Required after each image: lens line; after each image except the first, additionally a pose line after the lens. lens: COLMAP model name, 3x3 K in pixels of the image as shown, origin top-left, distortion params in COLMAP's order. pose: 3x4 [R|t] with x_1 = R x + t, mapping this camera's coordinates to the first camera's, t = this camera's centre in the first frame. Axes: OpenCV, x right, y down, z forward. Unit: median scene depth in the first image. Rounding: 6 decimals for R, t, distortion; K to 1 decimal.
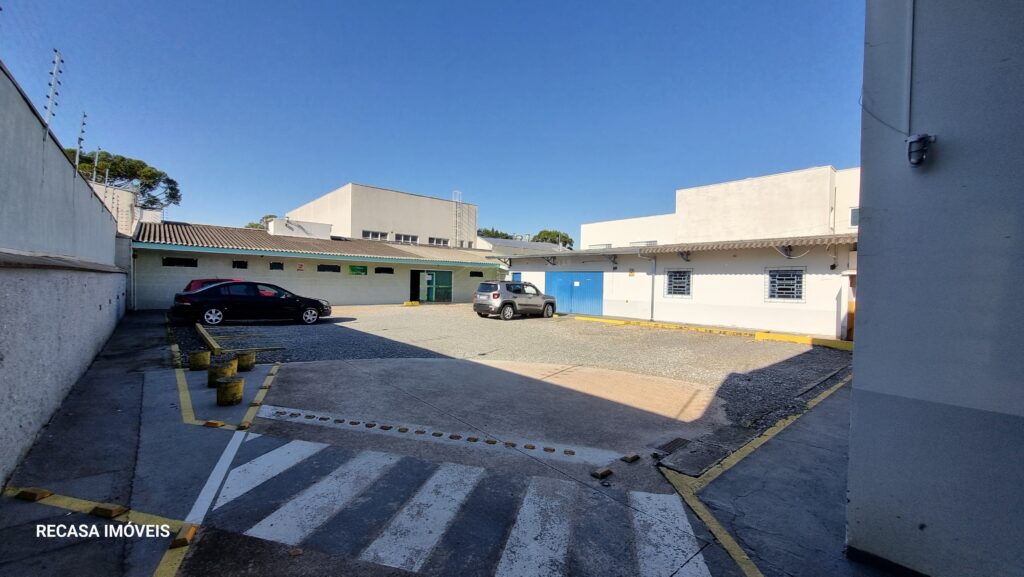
lens RADIAL K [[404.5, 0, 508.9], [0, 404.5, 288.2], [0, 0, 1]] dist [-0.000546, -0.000061]
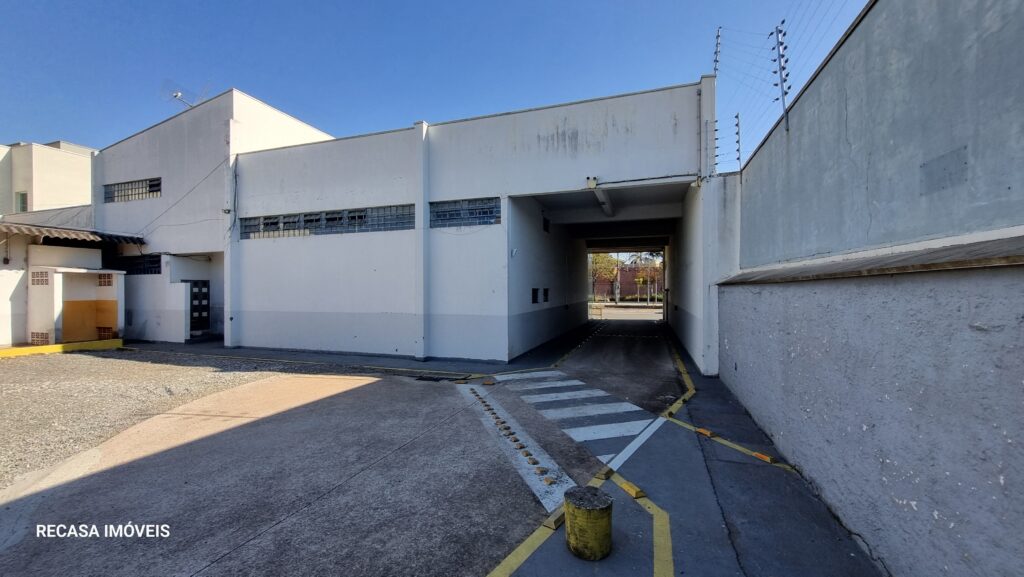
lens RADIAL K [[404.5, 0, 512.0], [0, 404.5, 288.4], [0, 0, 1]] dist [-0.000546, -0.000061]
pose [[-0.503124, -0.019829, 0.863987, -1.099484], [0.003829, 0.999676, 0.025173, -0.037116], [-0.864206, 0.015973, -0.502885, 1.372210]]
